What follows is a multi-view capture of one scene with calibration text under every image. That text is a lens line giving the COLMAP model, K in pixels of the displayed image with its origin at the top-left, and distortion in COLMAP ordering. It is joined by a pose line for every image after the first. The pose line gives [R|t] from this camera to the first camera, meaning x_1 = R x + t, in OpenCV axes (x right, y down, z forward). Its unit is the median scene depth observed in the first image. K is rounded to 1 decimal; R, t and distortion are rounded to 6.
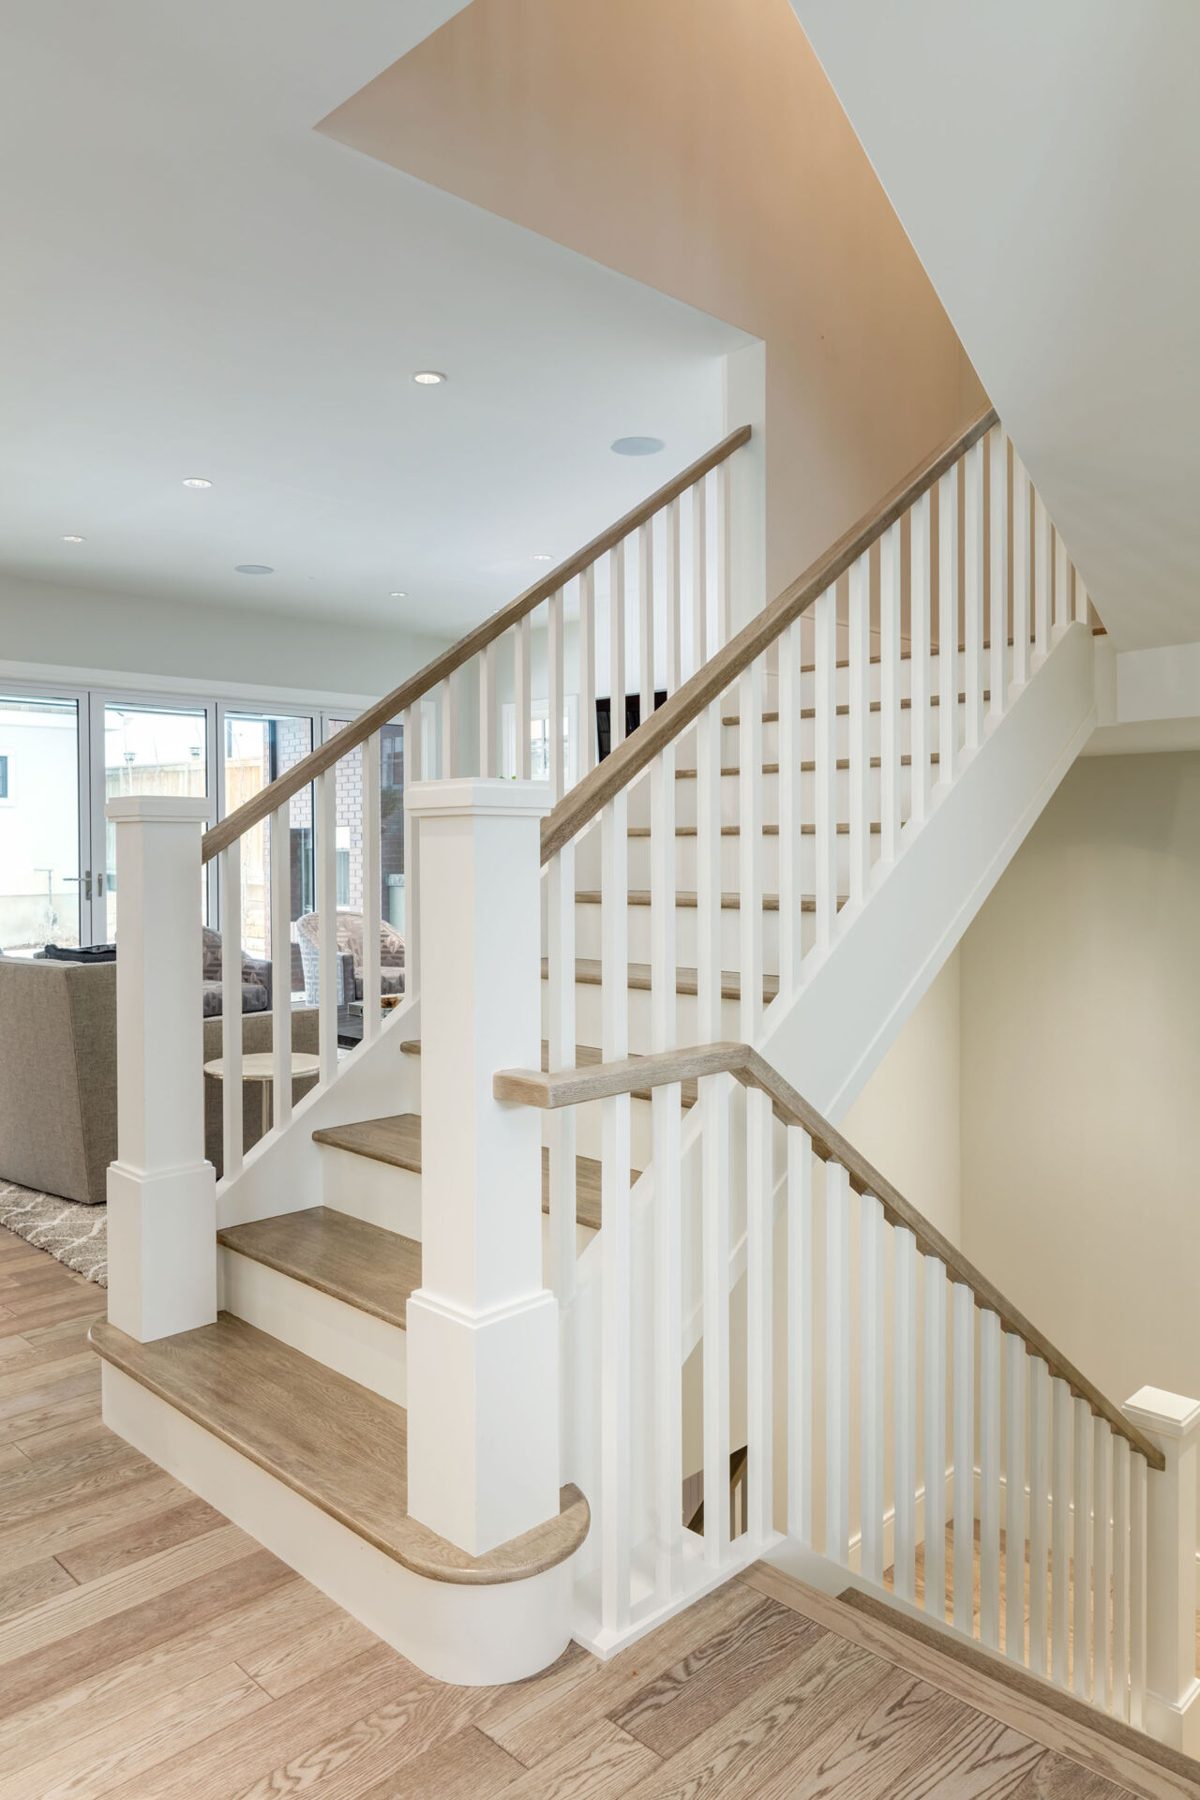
lens RADIAL K [[1236.1, 0, 599.2], [0, 1236.1, 857.4], [0, 0, 1]] dist [-0.000686, -0.002081]
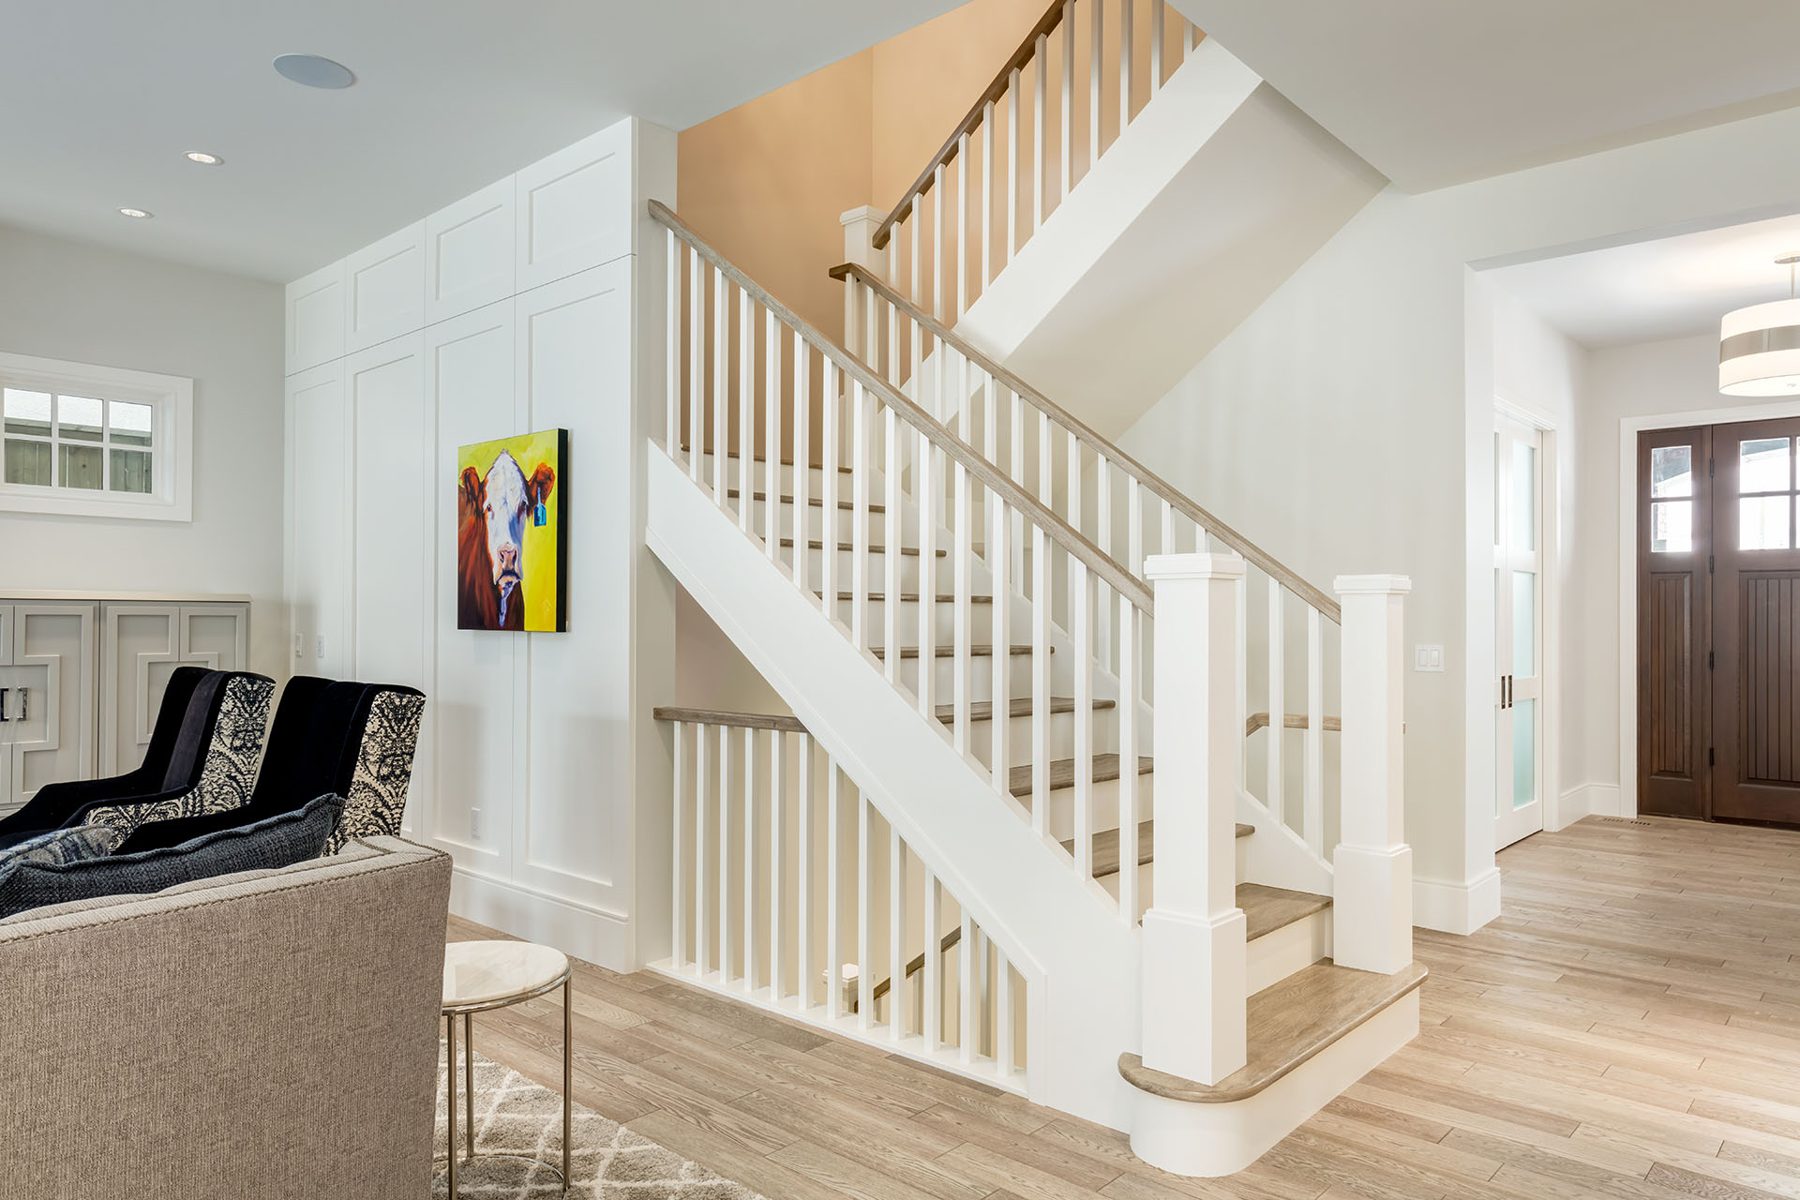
lens RADIAL K [[1157.3, 0, 908.3], [0, 1157.3, 609.8], [0, 0, 1]] dist [-0.001792, 0.000375]
pose [[-0.053842, 0.010524, 0.998494, -1.470017], [0.002958, 0.999942, -0.010380, 0.004165], [-0.998545, 0.002395, -0.053870, 1.448219]]
